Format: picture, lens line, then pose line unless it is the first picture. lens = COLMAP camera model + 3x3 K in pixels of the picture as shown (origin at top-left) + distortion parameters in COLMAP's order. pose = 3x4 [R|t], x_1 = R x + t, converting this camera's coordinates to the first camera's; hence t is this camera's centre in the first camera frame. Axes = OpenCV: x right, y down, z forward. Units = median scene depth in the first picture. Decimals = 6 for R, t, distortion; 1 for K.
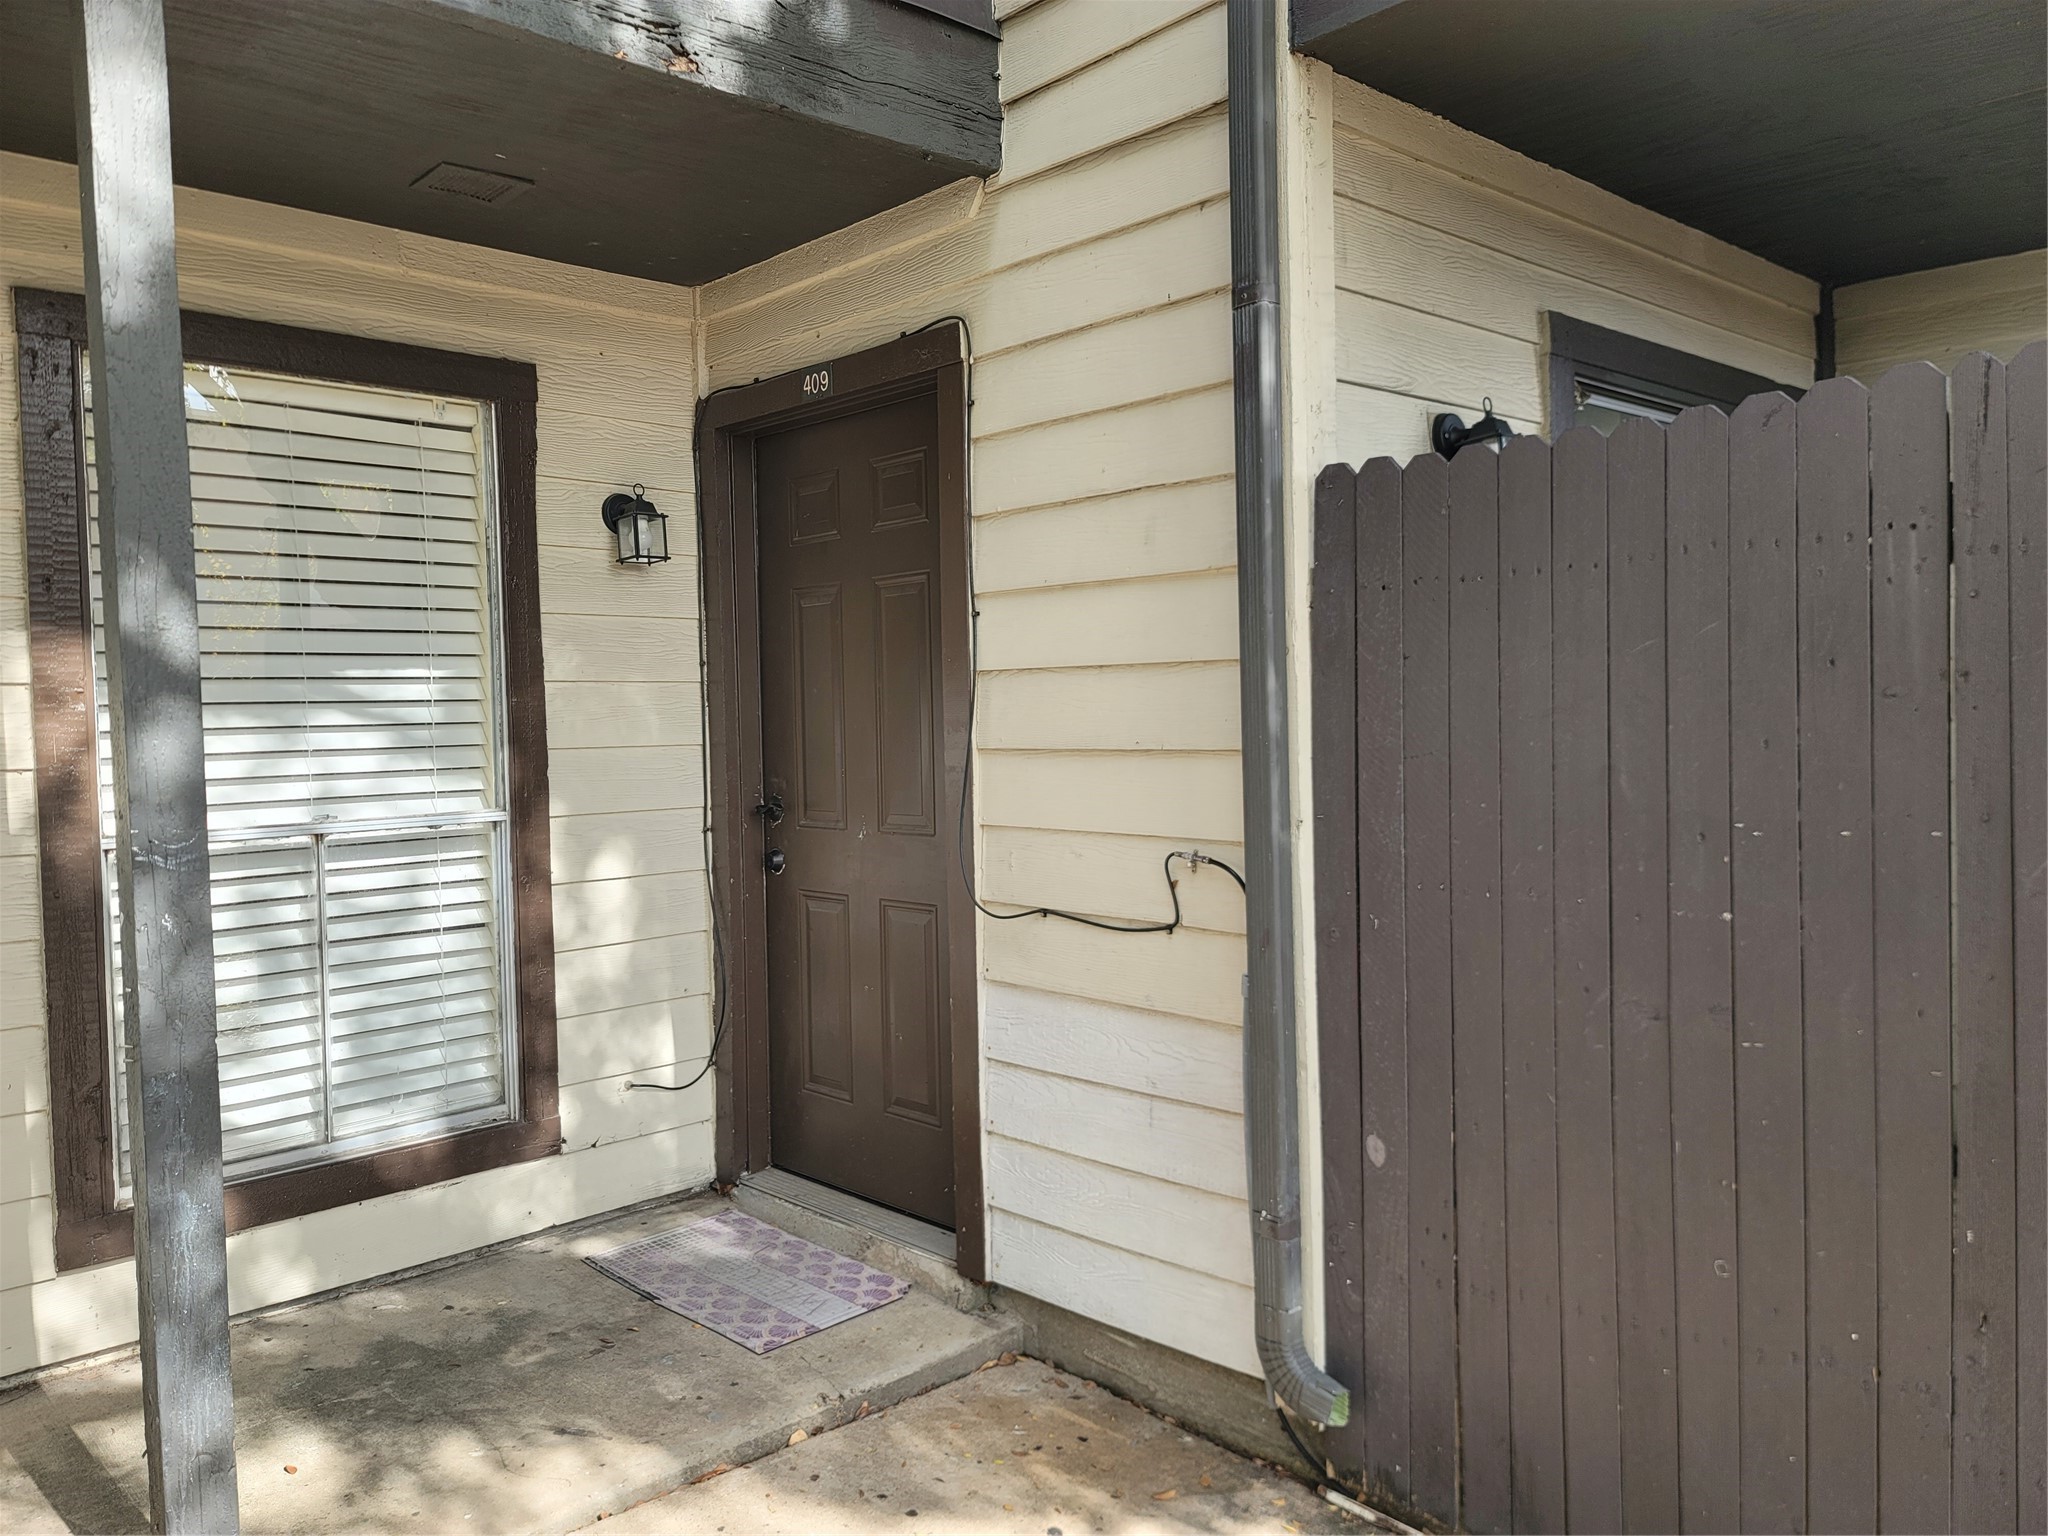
lens RADIAL K [[1484.3, 0, 1015.1], [0, 1484.3, 728.9], [0, 0, 1]] dist [0.059779, -0.061643]
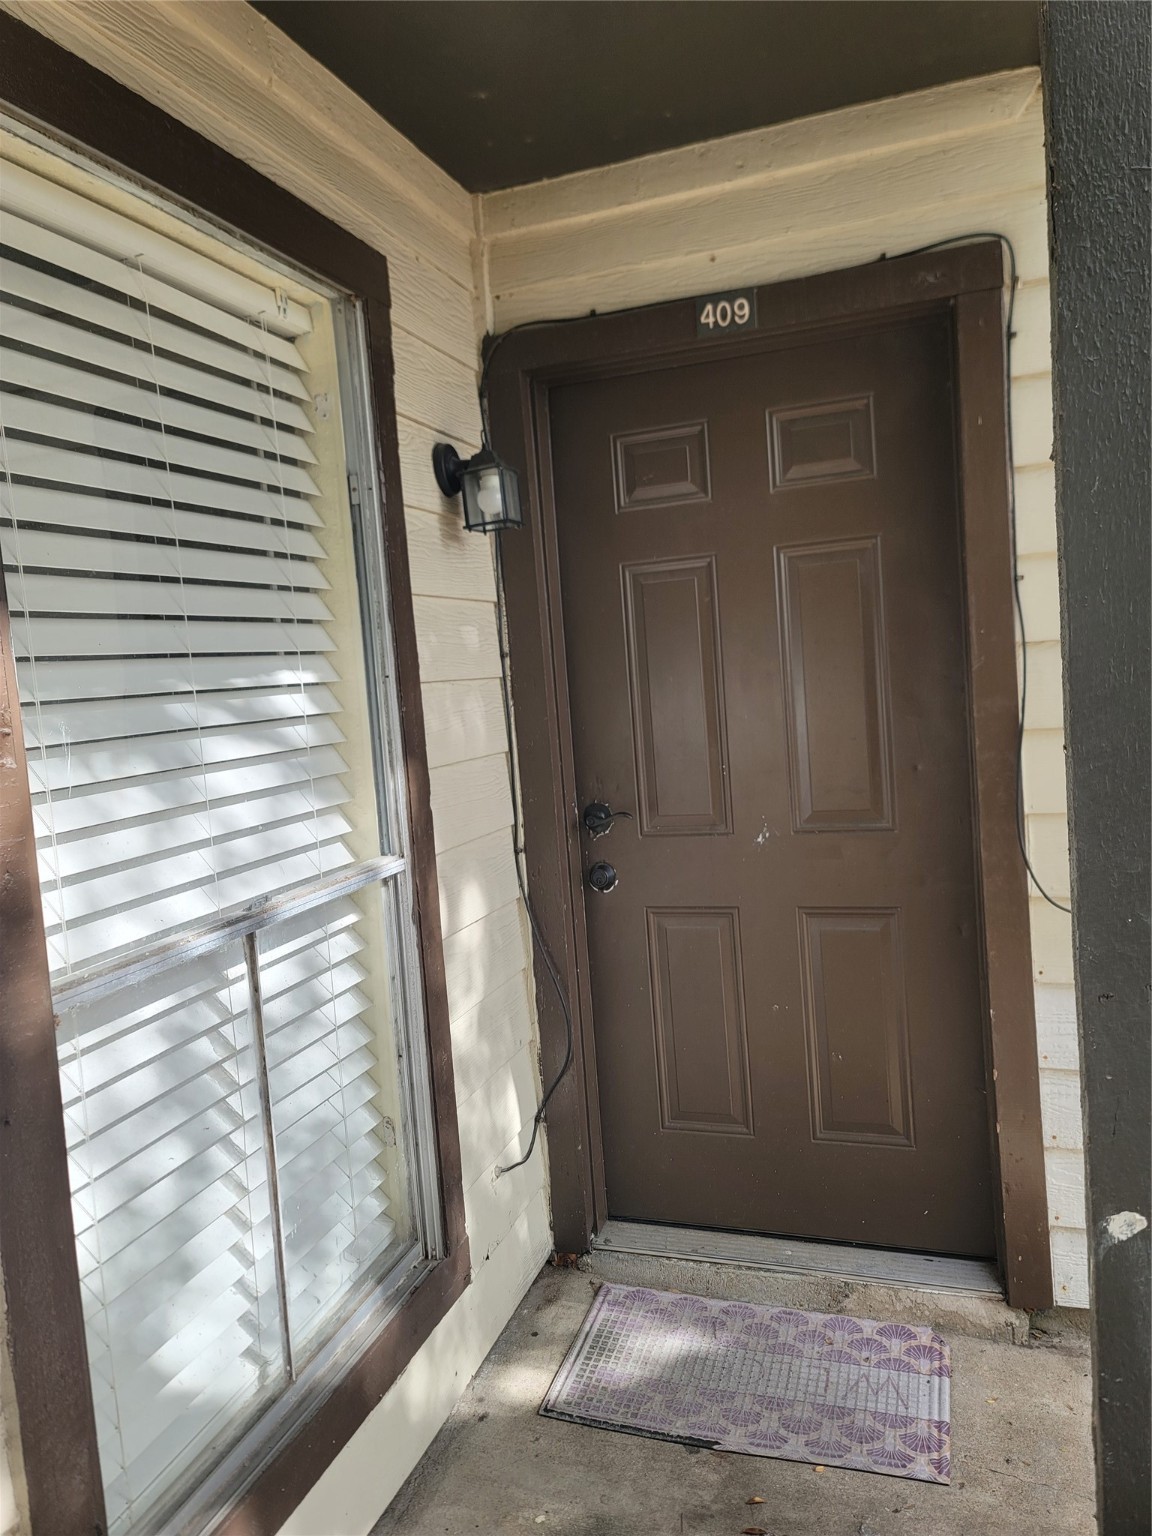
lens RADIAL K [[1113.2, 0, 576.4], [0, 1113.2, 738.2], [0, 0, 1]] dist [0.059779, -0.061643]
pose [[0.893839, -0.071375, 0.442671, -0.513952], [0.059739, 0.997404, 0.040195, -0.022289], [-0.444391, -0.009483, 0.895783, 0.468607]]
